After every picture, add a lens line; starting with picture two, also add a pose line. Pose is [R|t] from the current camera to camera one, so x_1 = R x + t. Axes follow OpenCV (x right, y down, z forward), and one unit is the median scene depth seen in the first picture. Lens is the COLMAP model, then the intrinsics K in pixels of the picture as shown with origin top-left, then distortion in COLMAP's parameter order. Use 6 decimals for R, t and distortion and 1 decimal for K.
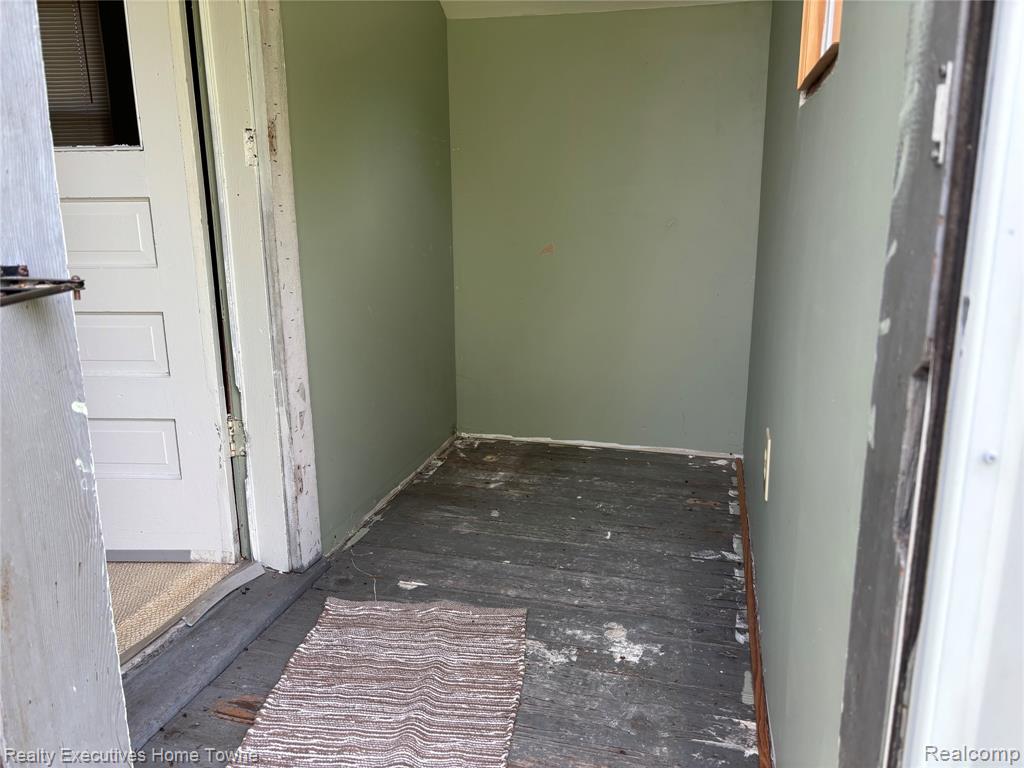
lens RADIAL K [[773.3, 0, 515.0], [0, 773.3, 379.4], [0, 0, 1]] dist [0.053523, -0.058614]
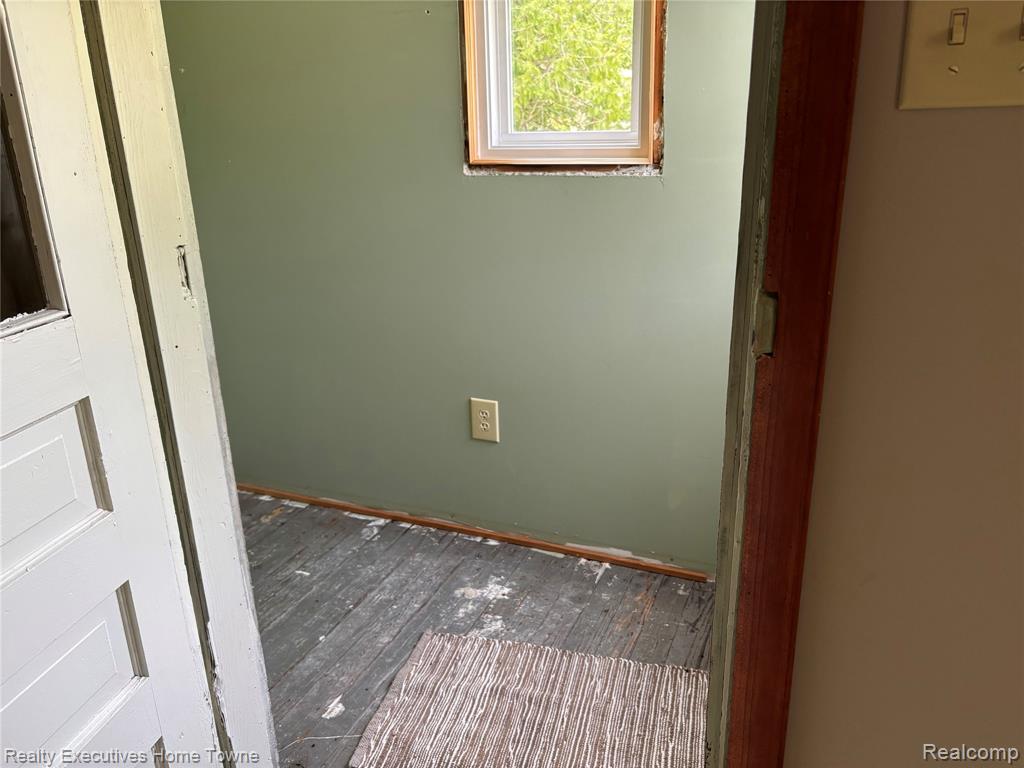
lens RADIAL K [[773.3, 0, 513.2], [0, 773.3, 382.6], [0, 0, 1]] dist [0.053523, -0.058614]
pose [[0.174161, -0.324377, 0.929757, -0.882857], [0.264631, 0.924870, 0.273102, -0.296984], [-0.948493, 0.198479, 0.246917, 0.553332]]
